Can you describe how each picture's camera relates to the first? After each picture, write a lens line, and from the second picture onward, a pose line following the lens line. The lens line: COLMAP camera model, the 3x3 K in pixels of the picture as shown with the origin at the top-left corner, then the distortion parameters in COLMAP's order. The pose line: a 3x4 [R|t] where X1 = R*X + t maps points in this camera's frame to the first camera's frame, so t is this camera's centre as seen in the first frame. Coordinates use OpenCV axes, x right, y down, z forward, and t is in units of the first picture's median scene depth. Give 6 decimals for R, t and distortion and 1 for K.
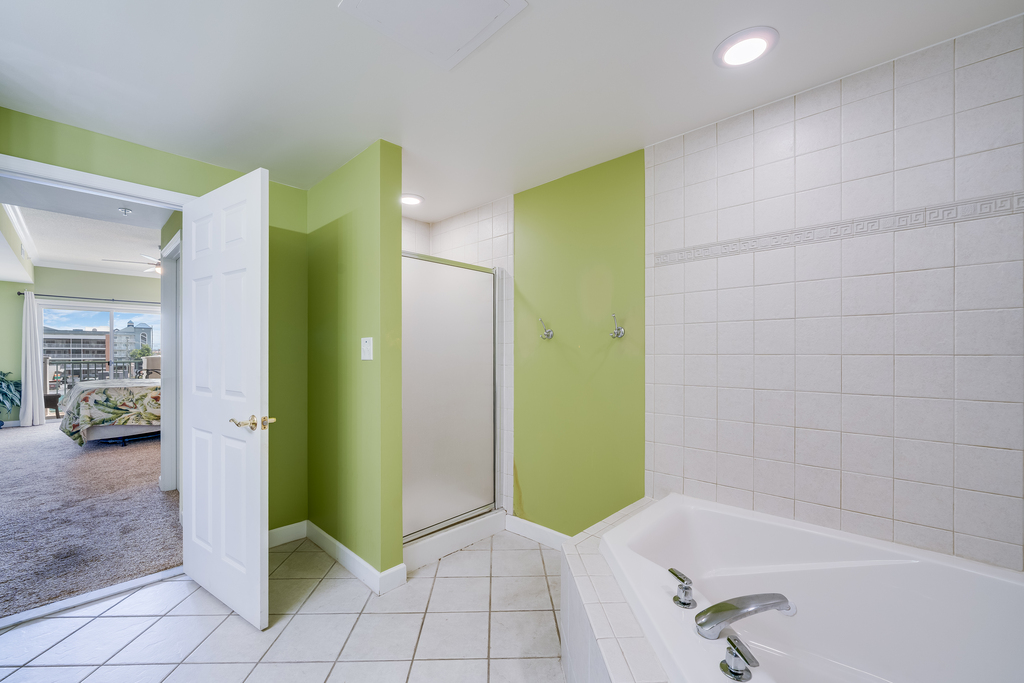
lens RADIAL K [[408.9, 0, 506.4], [0, 408.9, 351.8], [0, 0, 1]] dist [-0.001631, 0.000355]
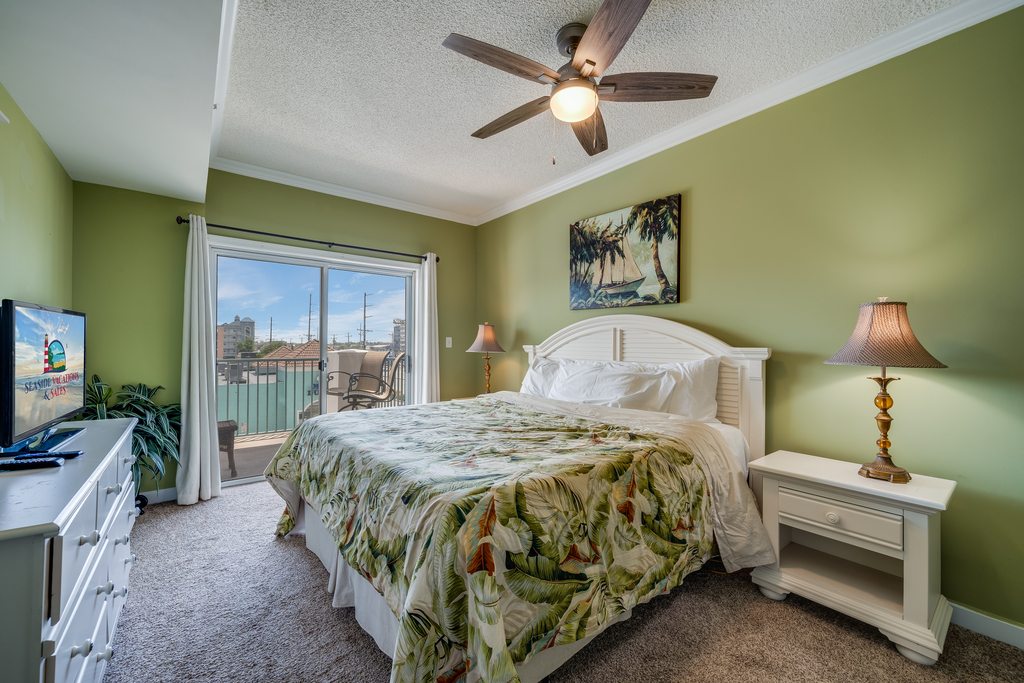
lens RADIAL K [[408.9, 0, 517.1], [0, 408.9, 336.6], [0, 0, 1]] dist [-0.001631, 0.000355]
pose [[0.990037, -0.002251, -0.140787, -0.910029], [-0.000190, 0.999850, -0.017323, -0.000347], [0.140805, 0.017177, 0.989888, 0.723909]]
